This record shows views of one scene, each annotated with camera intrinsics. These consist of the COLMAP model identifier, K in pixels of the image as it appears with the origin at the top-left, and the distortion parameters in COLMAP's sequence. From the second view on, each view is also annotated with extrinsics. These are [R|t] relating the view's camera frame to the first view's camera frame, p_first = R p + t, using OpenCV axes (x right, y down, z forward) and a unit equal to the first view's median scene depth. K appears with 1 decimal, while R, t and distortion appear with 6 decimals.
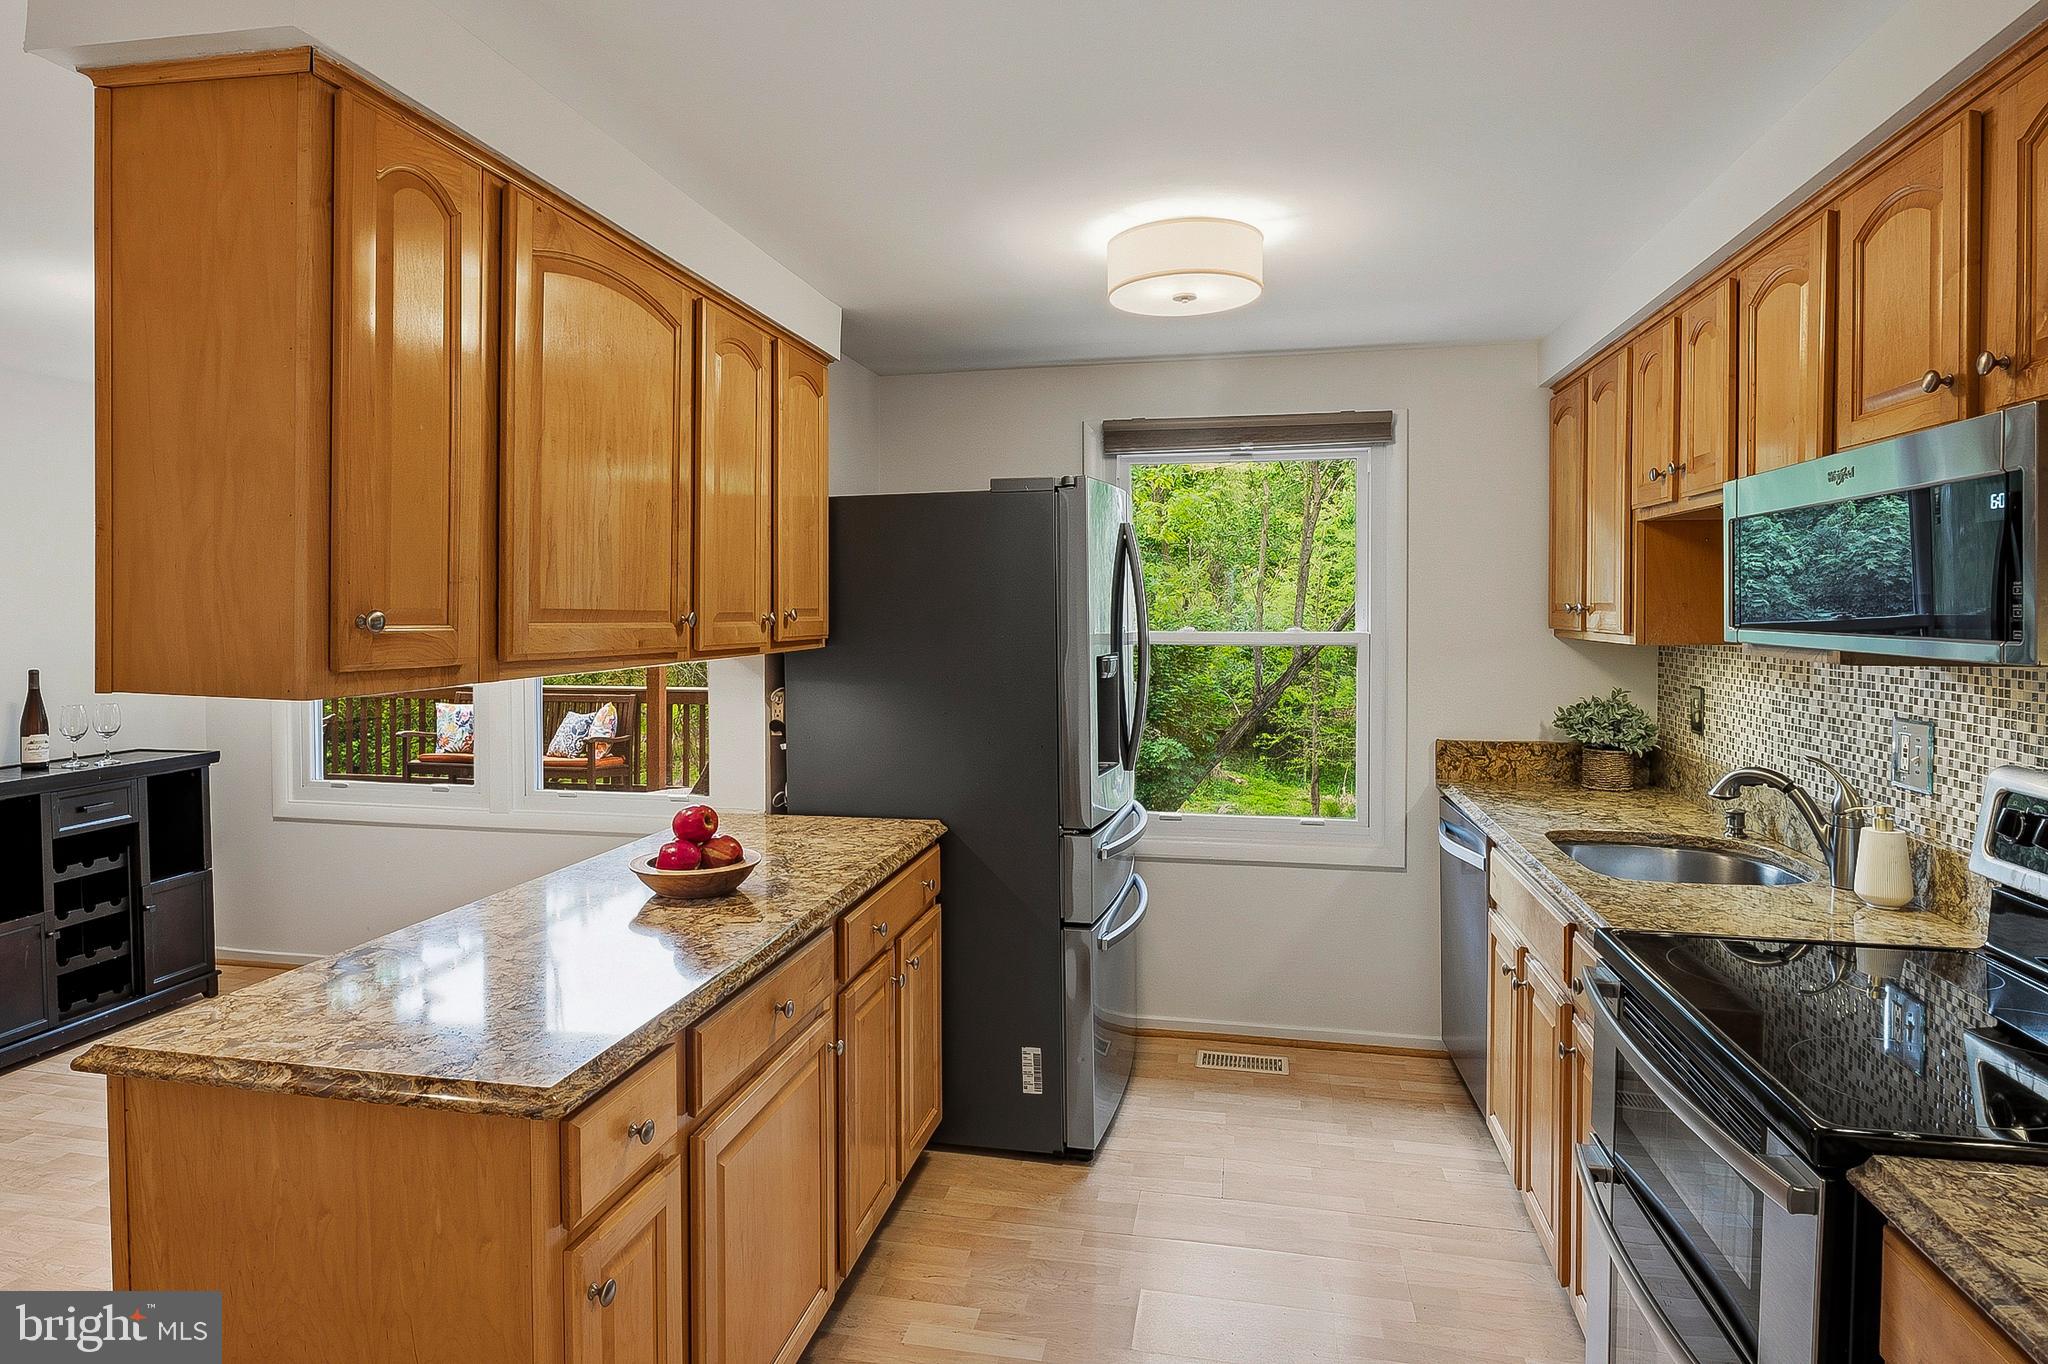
lens RADIAL K [[1123.7, 0, 1020.2], [0, 1123.7, 633.6], [0, 0, 1]] dist [-0.003864, -0.001343]
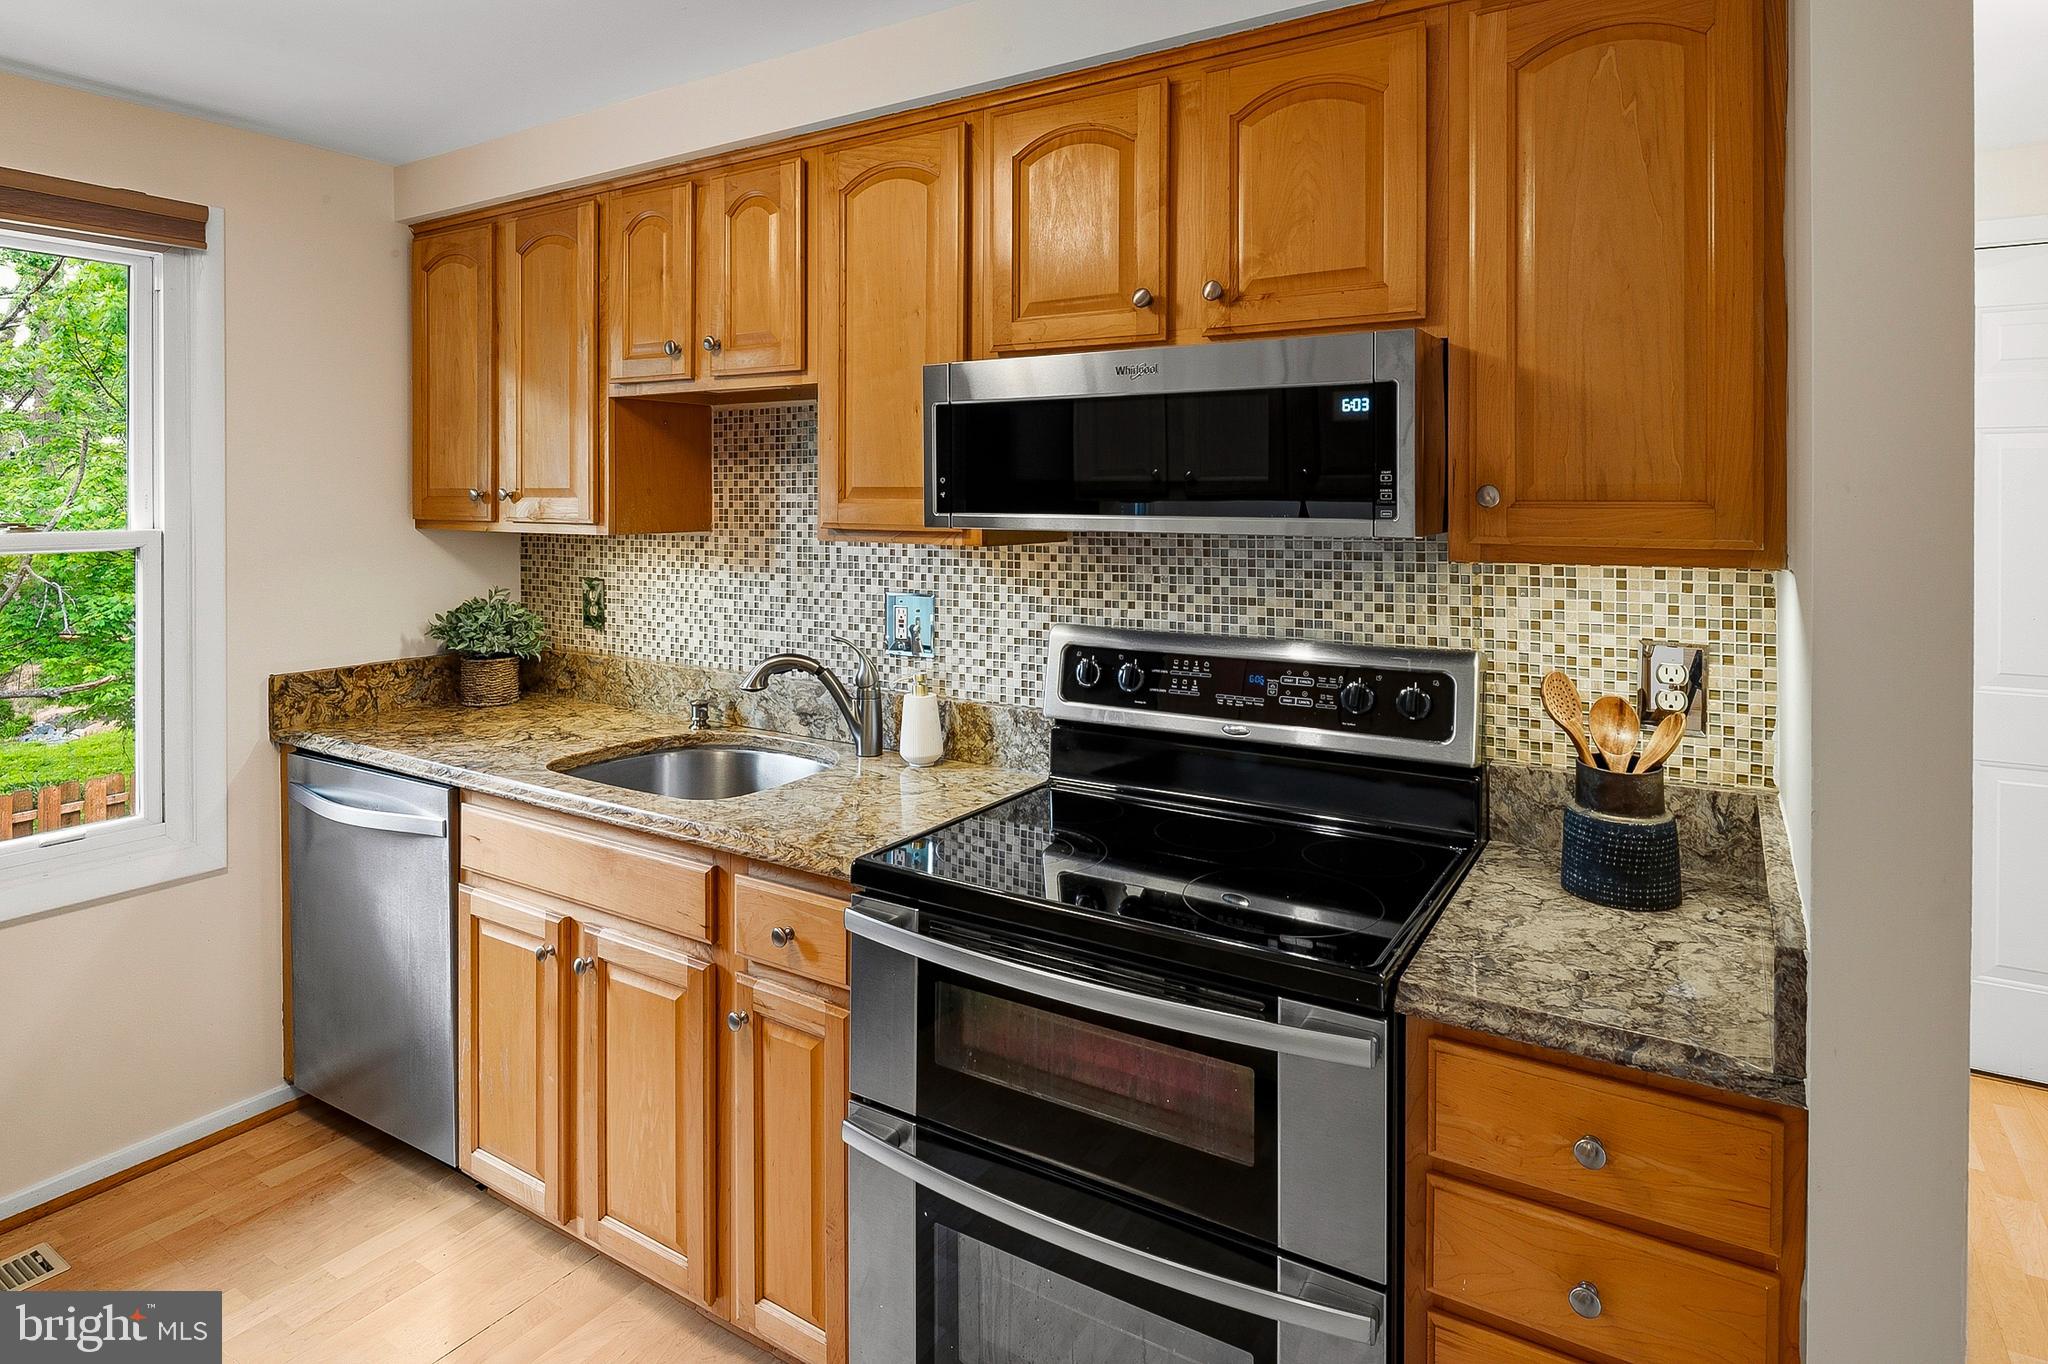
lens RADIAL K [[1117.2, 0, 1006.1], [0, 1117.2, 508.0], [0, 0, 1]] dist [-0.002012, -0.002092]
pose [[0.354959, -0.007883, 0.934849, -0.184890], [0.019538, 0.999809, 0.001012, -0.006985], [-0.934678, 0.017906, 0.355045, 0.424184]]
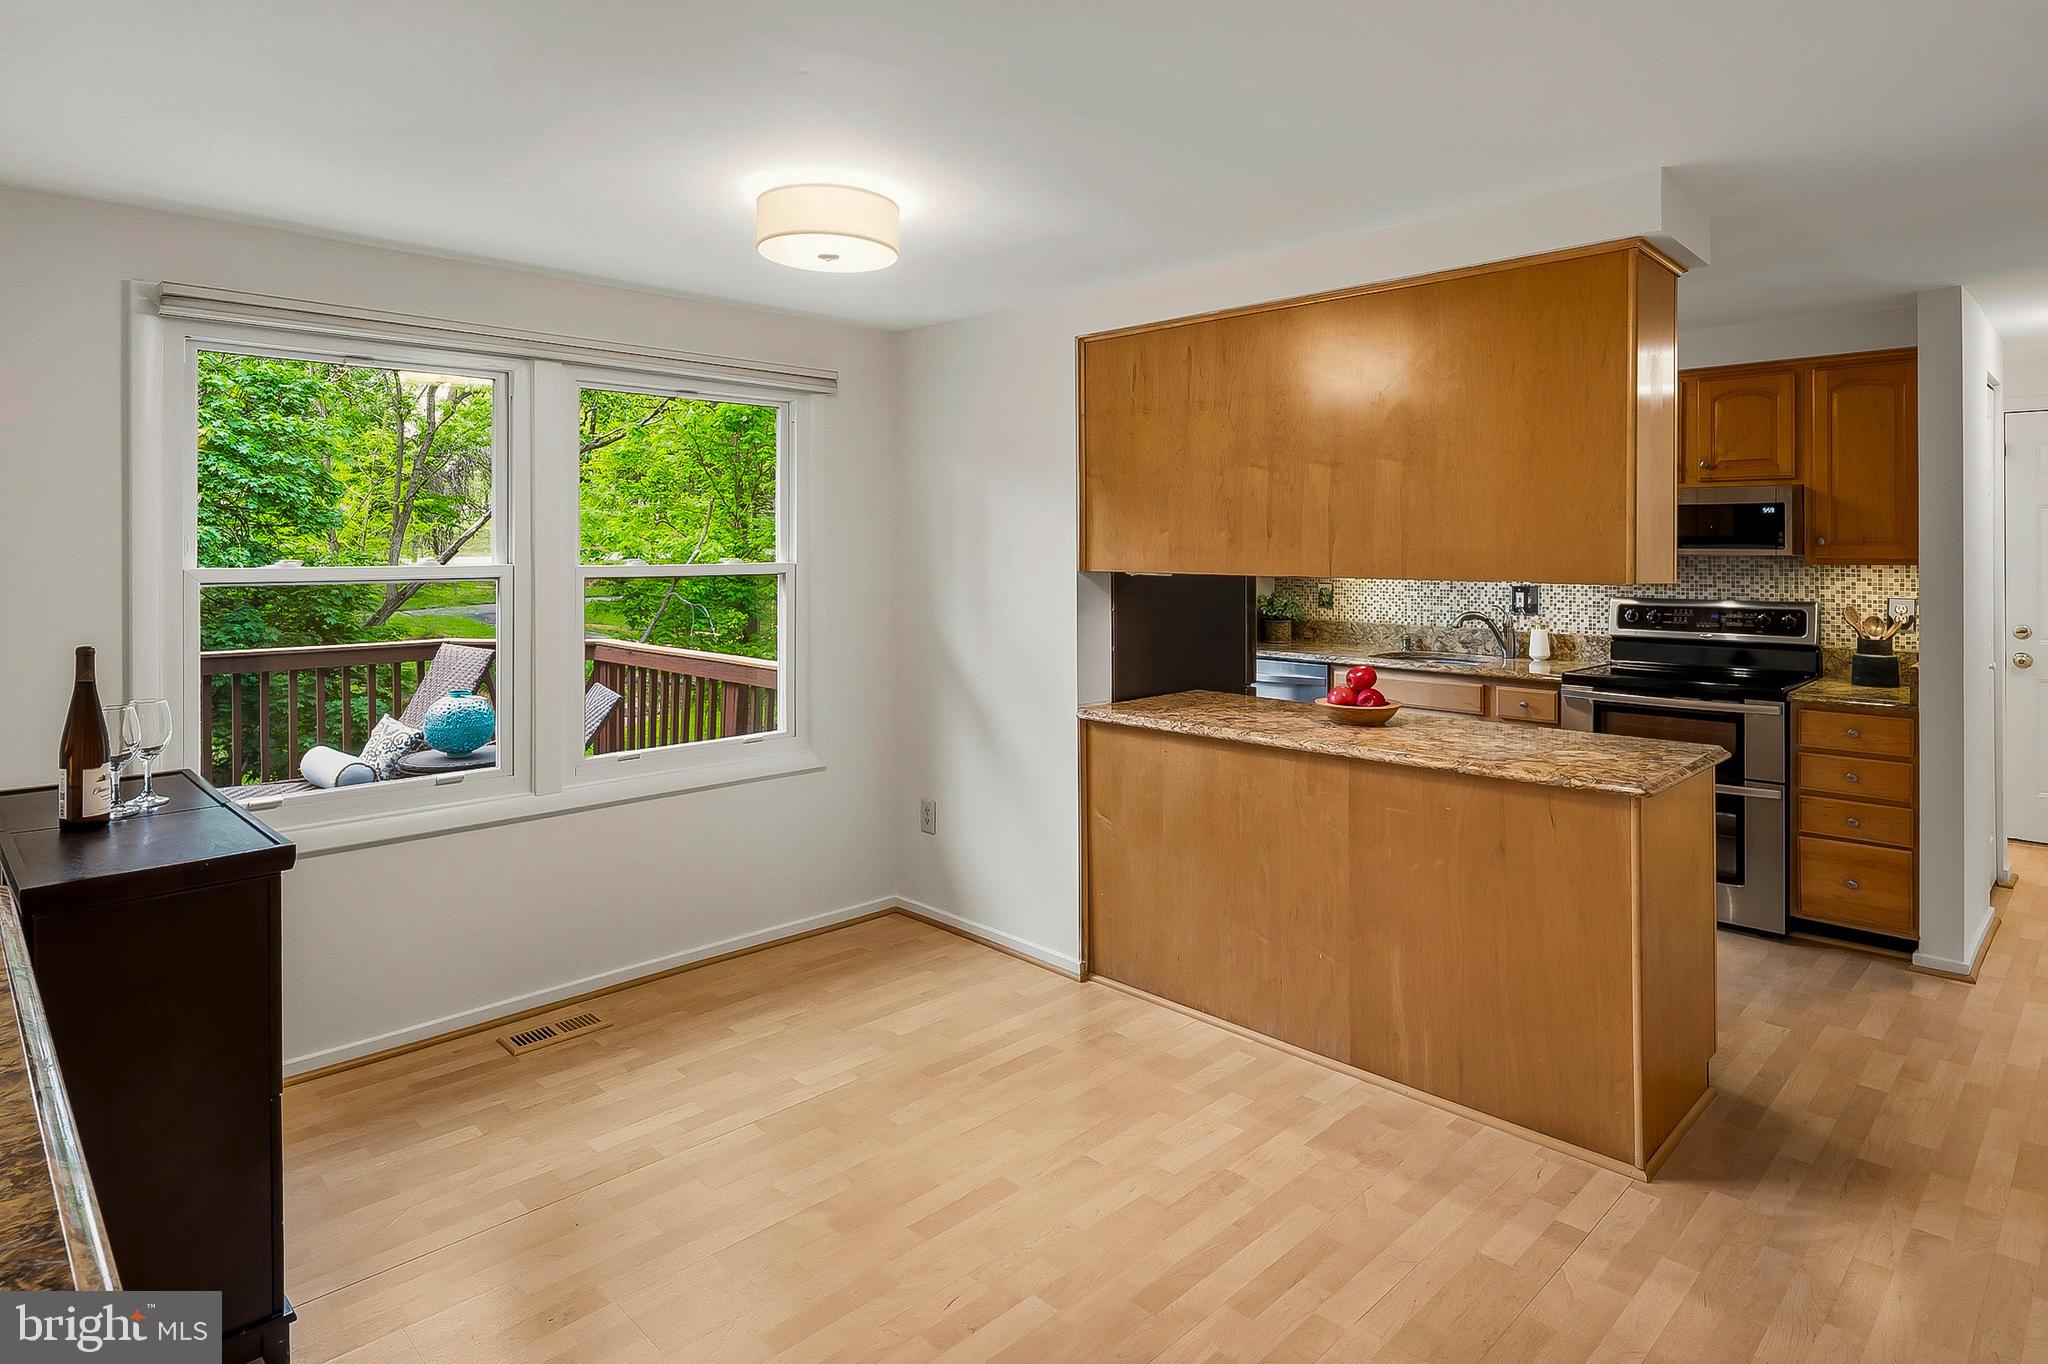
lens RADIAL K [[1118.8, 0, 1016.5], [0, 1118.8, 553.5], [0, 0, 1]] dist [-0.000455, -0.000887]
pose [[0.558287, -0.005945, 0.829627, -1.581192], [0.018611, 0.999812, -0.005360, -0.002798], [-0.829439, 0.018432, 0.558293, 0.458913]]
